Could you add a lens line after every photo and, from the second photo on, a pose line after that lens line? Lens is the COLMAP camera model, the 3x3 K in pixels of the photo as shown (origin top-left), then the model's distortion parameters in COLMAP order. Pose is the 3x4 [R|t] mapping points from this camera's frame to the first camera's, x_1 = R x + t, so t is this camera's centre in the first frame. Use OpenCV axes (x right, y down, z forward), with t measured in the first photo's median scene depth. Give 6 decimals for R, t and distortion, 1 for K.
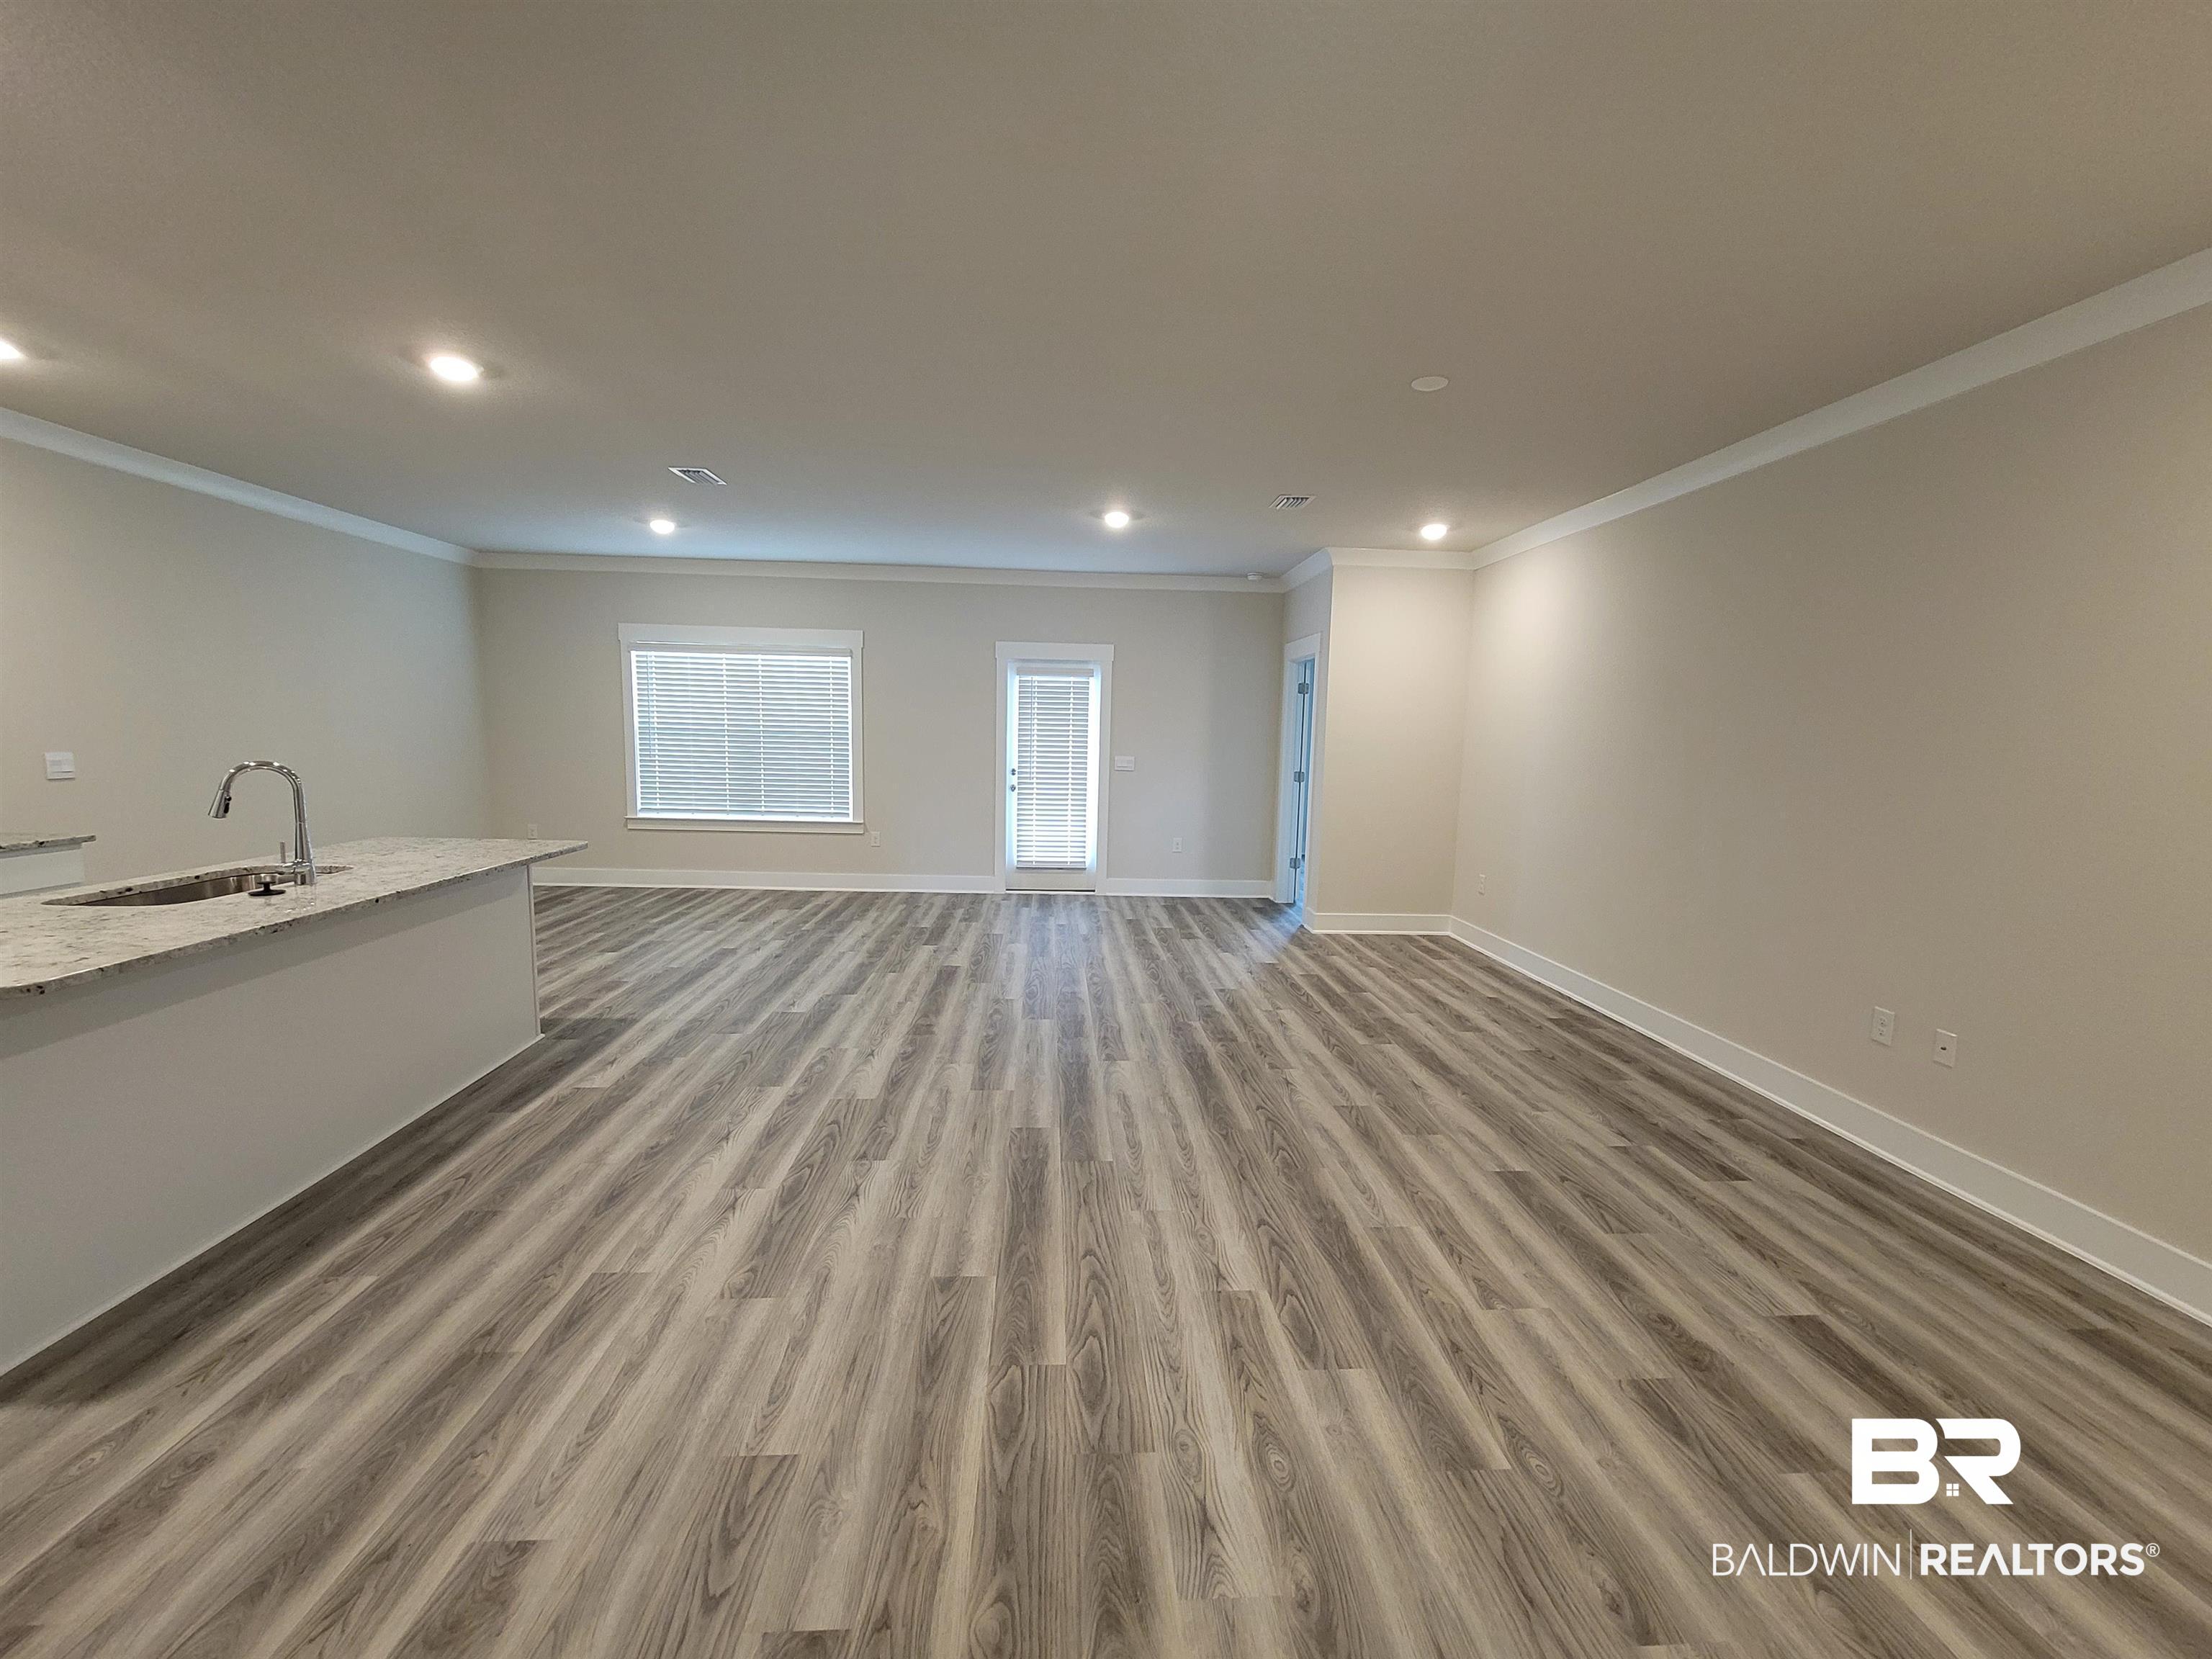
lens RADIAL K [[904.2, 0, 1104.2], [0, 904.2, 829.1], [0, 0, 1]] dist [0.007102, 0.000287]
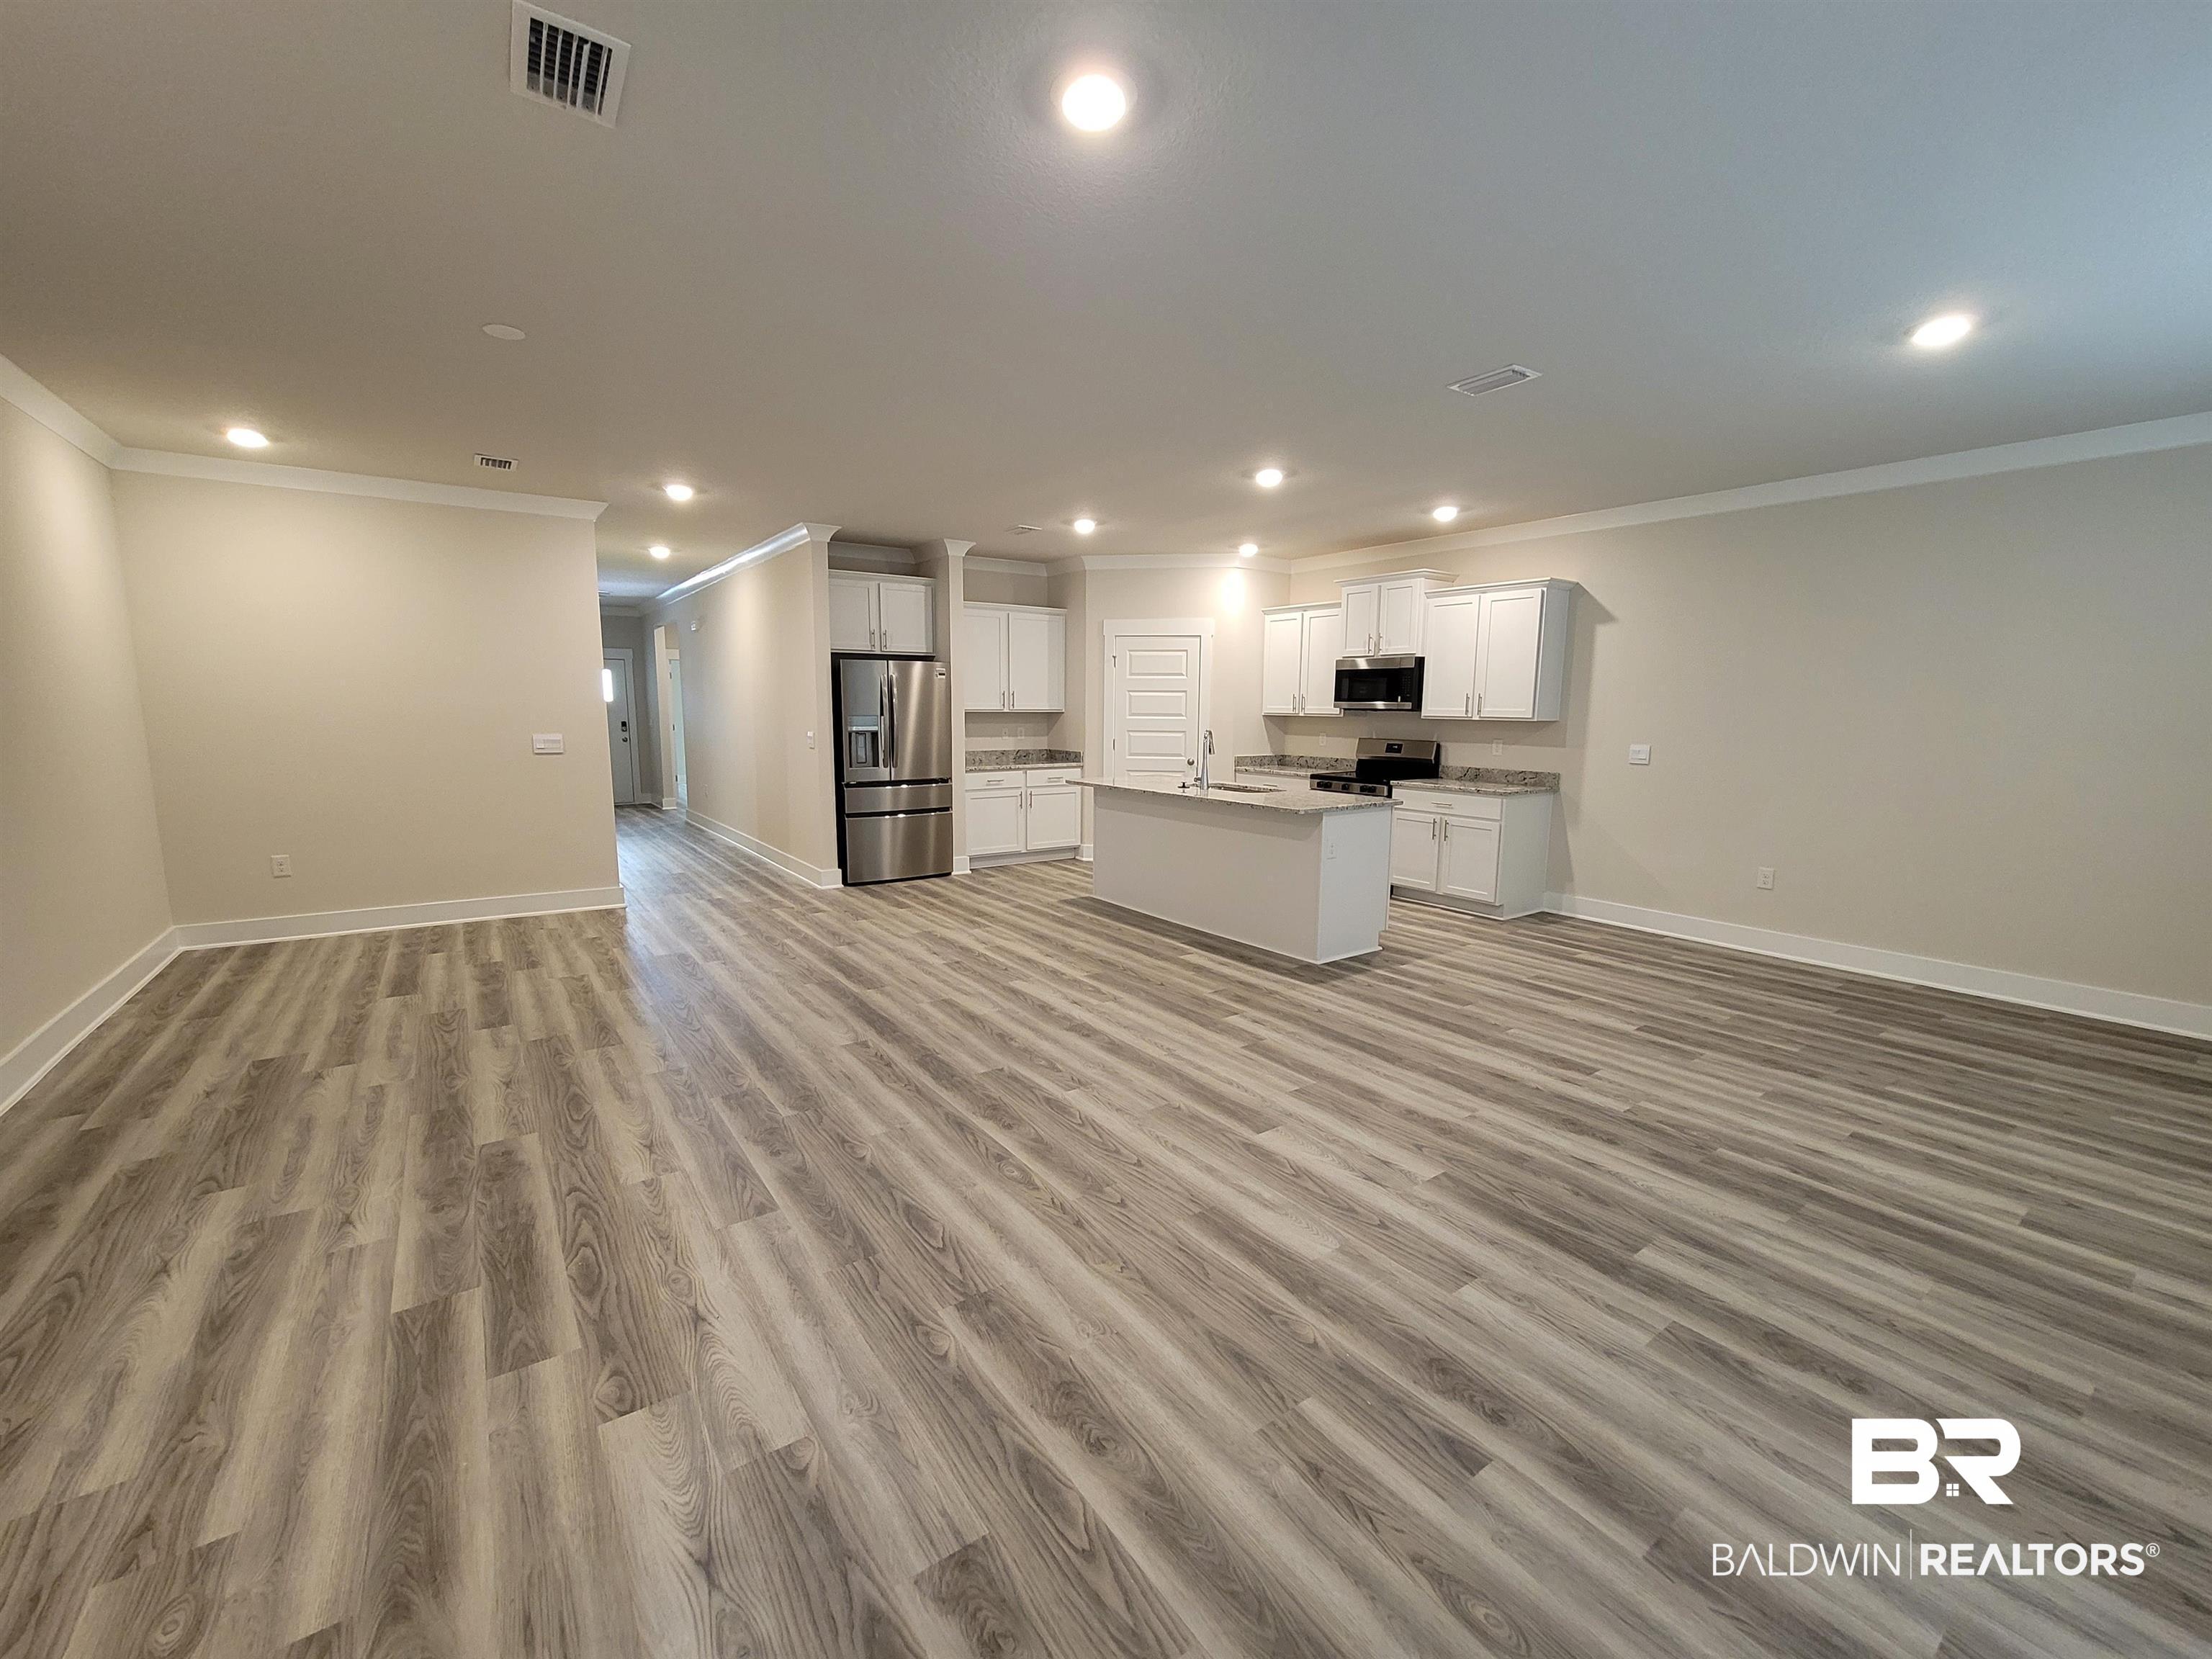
lens RADIAL K [[904.2, 0, 1105.6], [0, 904.2, 833.7], [0, 0, 1]] dist [0.007102, 0.000287]
pose [[-0.845421, 0.044104, -0.532277, 0.299956], [-0.087894, 0.971509, 0.220101, -0.205504], [0.526820, 0.232861, -0.817457, 1.930814]]
